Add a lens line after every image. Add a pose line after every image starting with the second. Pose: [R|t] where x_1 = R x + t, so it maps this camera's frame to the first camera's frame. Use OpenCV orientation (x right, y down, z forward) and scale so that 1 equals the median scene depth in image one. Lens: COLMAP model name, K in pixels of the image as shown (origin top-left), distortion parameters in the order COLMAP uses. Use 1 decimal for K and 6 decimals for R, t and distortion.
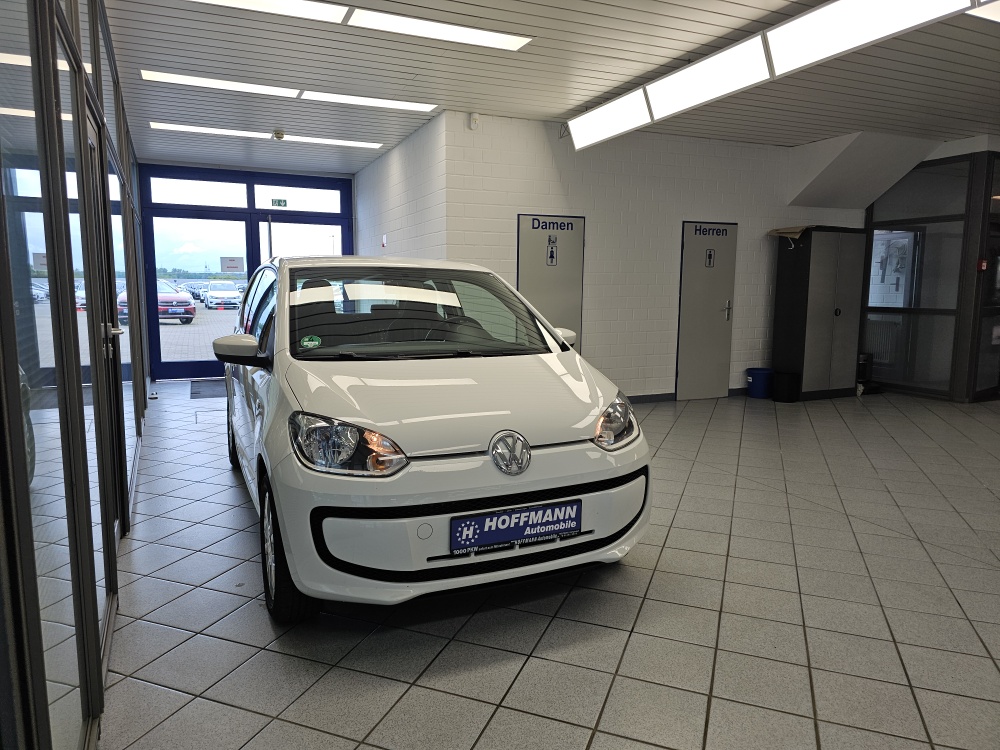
lens RADIAL K [[682.0, 0, 488.8], [0, 682.0, 440.5], [0, 0, 1]] dist [0.036011, -0.045422]
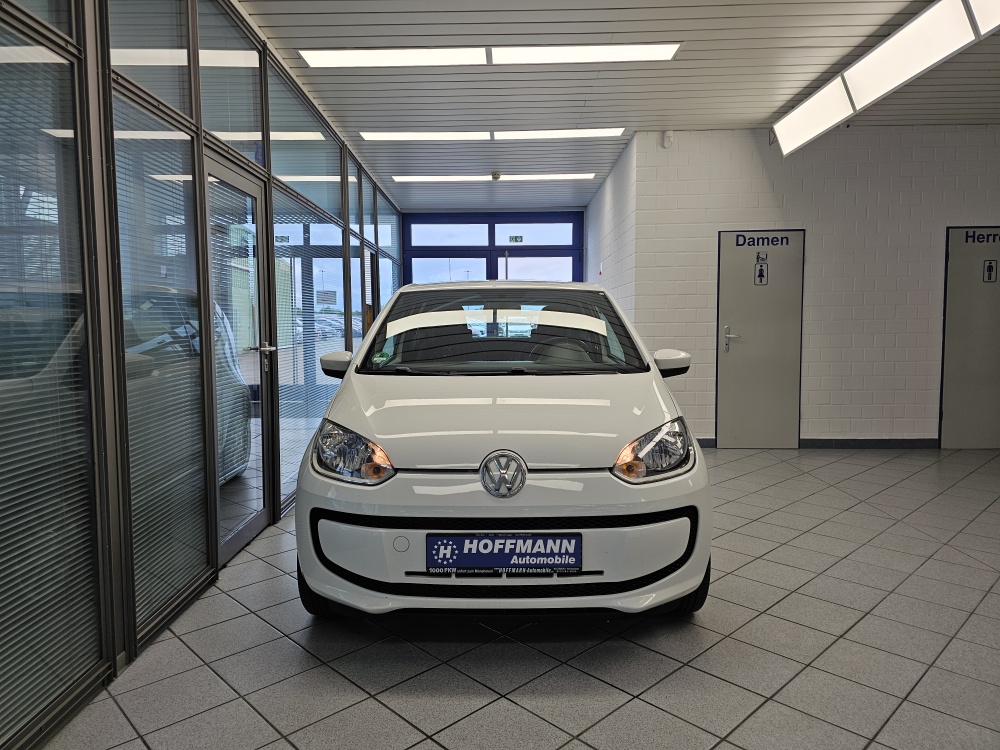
lens RADIAL K [[682.0, 0, 463.4], [0, 682.0, 429.6], [0, 0, 1]] dist [0.036011, -0.045422]
pose [[0.899796, 0.055459, -0.432772, 0.223964], [-0.081936, 0.995720, -0.042757, 0.000969], [0.428548, 0.073932, 0.900489, 0.069921]]
